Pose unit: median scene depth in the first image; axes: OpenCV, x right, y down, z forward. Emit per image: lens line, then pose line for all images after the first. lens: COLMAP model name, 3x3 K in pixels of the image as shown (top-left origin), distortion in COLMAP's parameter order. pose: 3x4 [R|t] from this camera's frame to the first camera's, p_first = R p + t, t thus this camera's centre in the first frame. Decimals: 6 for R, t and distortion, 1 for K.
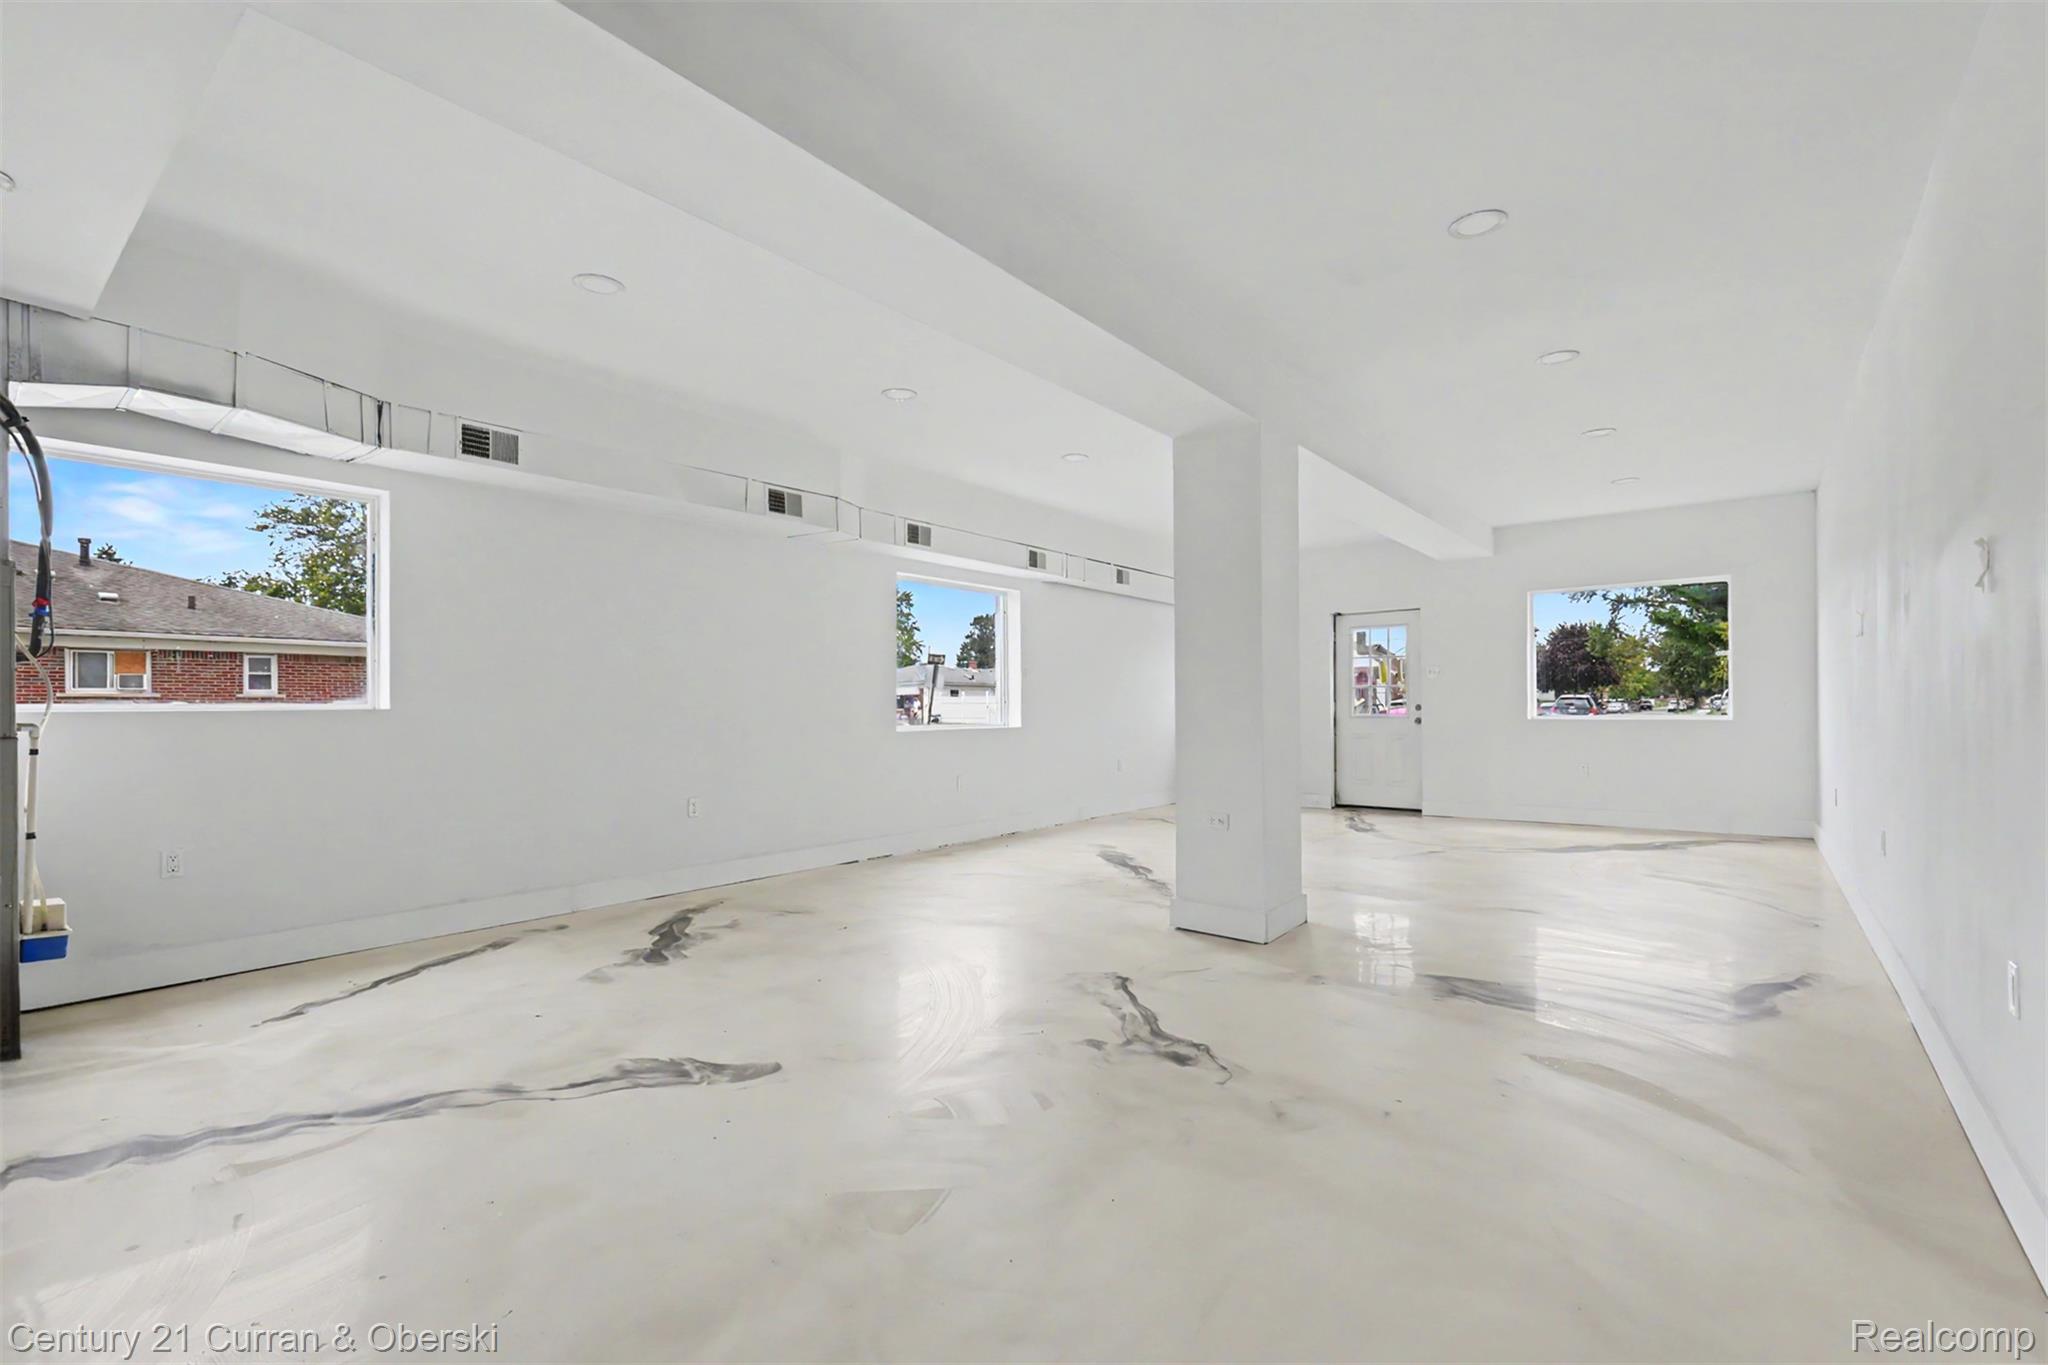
lens RADIAL K [[918.6, 0, 1020.4], [0, 918.6, 716.1], [0, 0, 1]] dist [-0.003860, 0.001261]
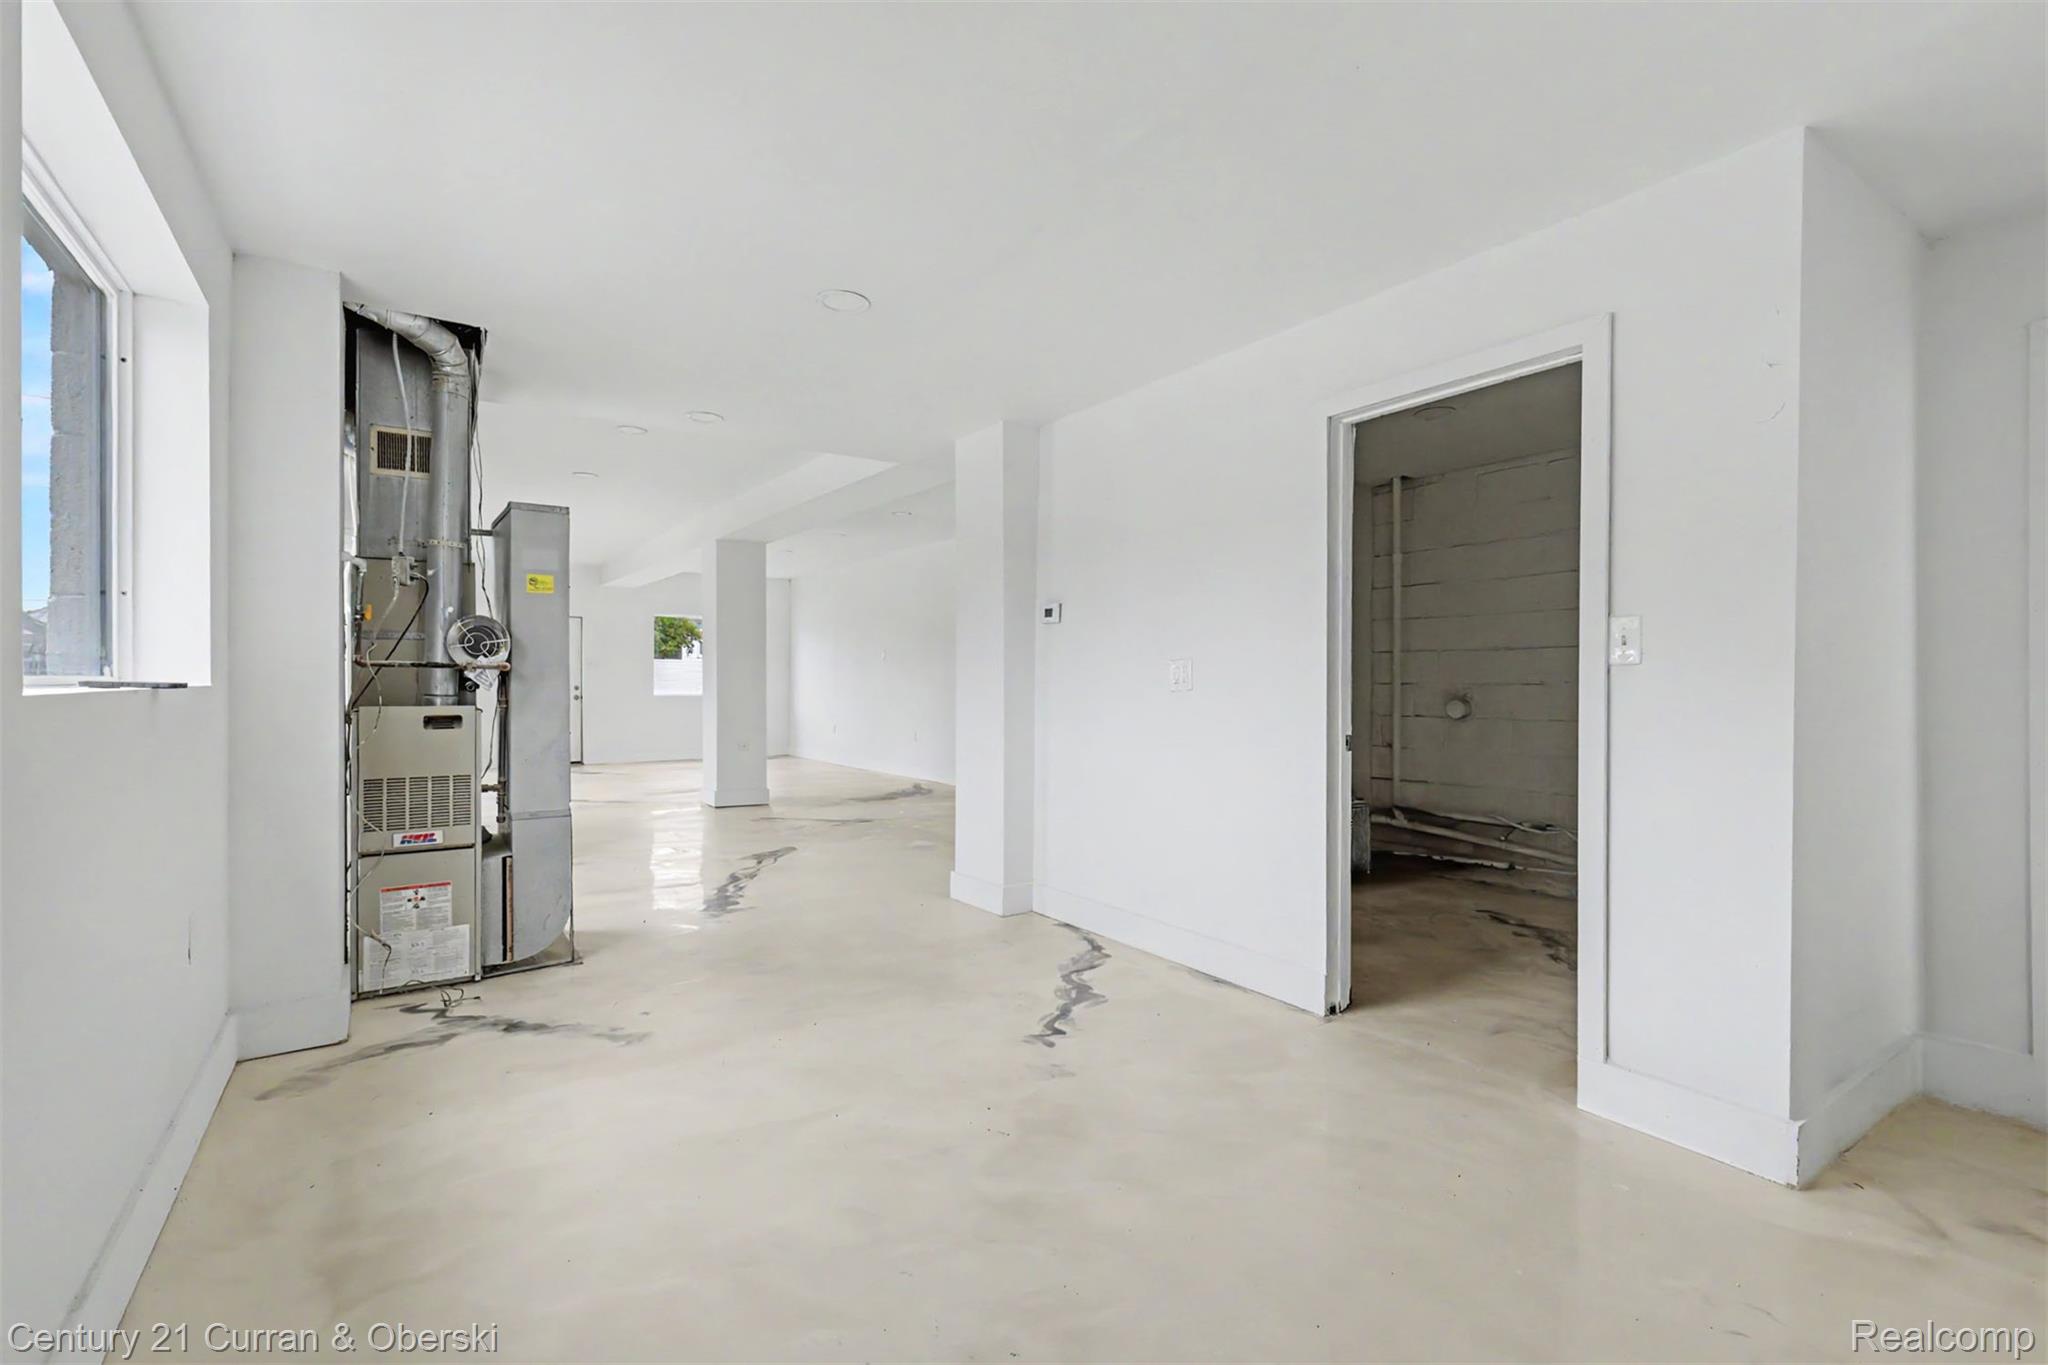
lens RADIAL K [[918.6, 0, 1031.4], [0, 918.6, 683.6], [0, 0, 1]] dist [-0.003860, 0.001261]
pose [[0.296965, 0.003326, 0.954882, -0.688866], [0.013444, 0.999880, -0.007664, 0.003984], [-0.954794, 0.015113, 0.296885, -0.067163]]
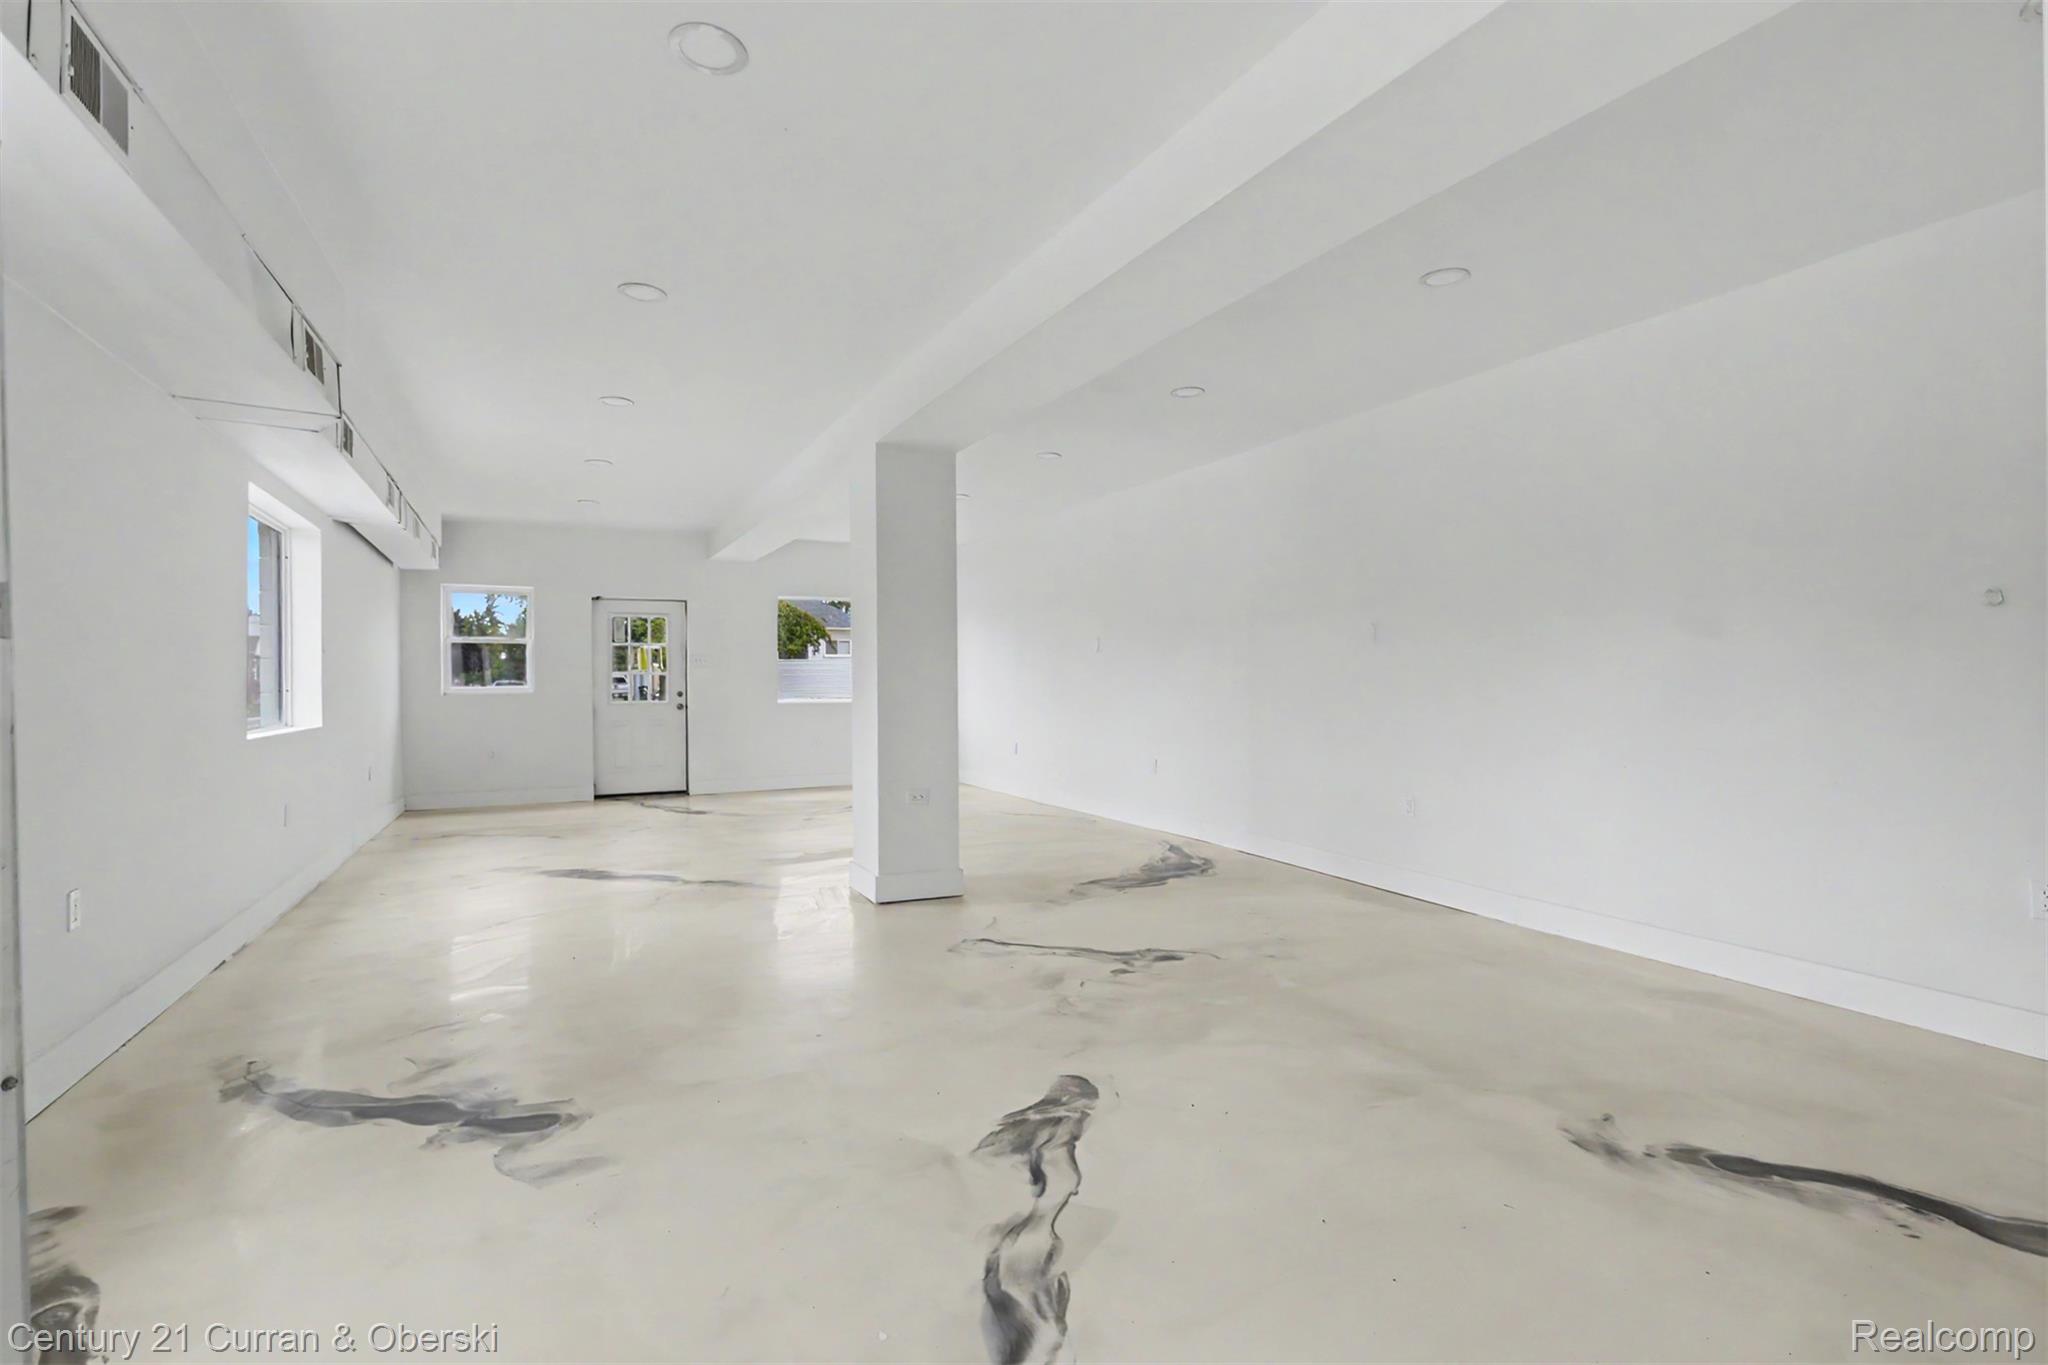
lens RADIAL K [[918.6, 0, 1045.1], [0, 918.6, 677.2], [0, 0, 1]] dist [-0.003860, 0.001261]
pose [[0.399009, 0.009507, 0.916898, -0.361449], [0.014500, 0.999756, -0.016677, -0.004833], [-0.916832, 0.019950, 0.398774, 0.200808]]
